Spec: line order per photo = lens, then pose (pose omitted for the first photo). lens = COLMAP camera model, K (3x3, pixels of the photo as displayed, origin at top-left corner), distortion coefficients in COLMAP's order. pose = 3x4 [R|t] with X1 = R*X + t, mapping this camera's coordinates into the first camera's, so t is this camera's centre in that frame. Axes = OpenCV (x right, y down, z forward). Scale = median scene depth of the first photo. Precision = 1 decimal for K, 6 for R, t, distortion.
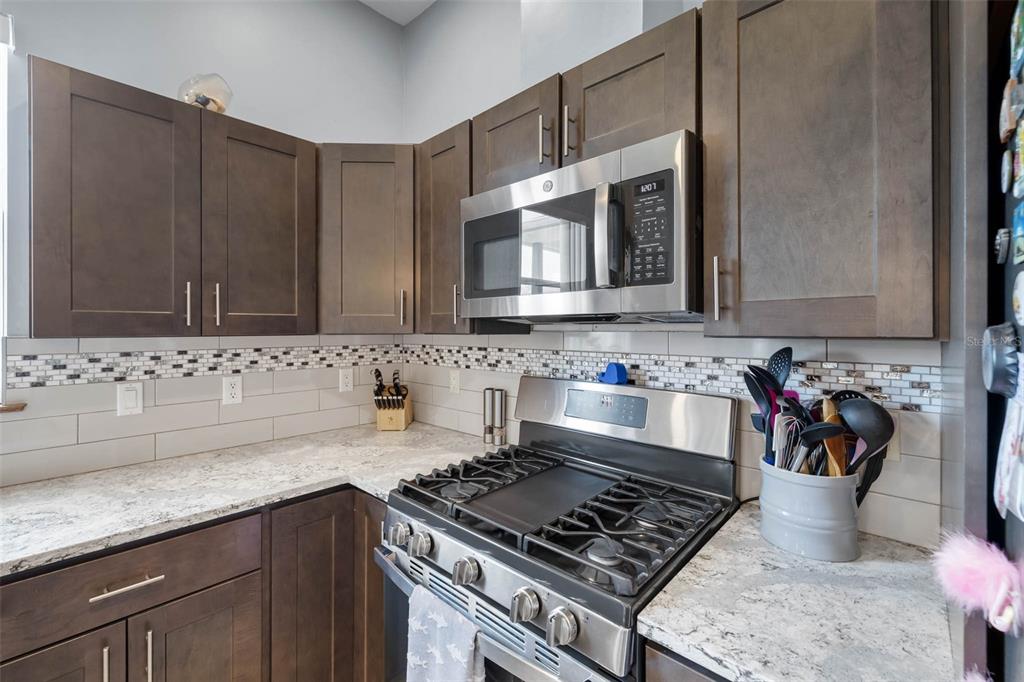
lens RADIAL K [[436.9, 0, 509.3], [0, 436.9, 323.9], [0, 0, 1]] dist [-0.000972, 0.000152]
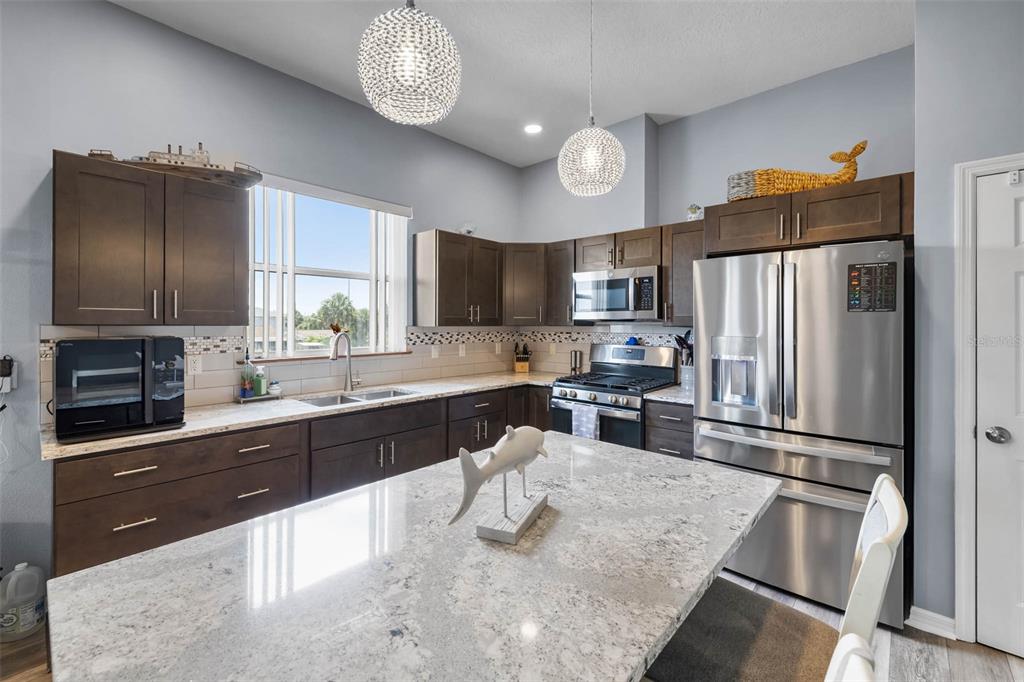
lens RADIAL K [[436.9, 0, 509.3], [0, 436.9, 323.9], [0, 0, 1]] dist [-0.000972, 0.000152]
pose [[0.999841, 0.004616, 0.017234, -0.504755], [-0.004779, 0.999944, 0.009421, -0.009259], [-0.017189, -0.009502, 0.999807, -1.493921]]
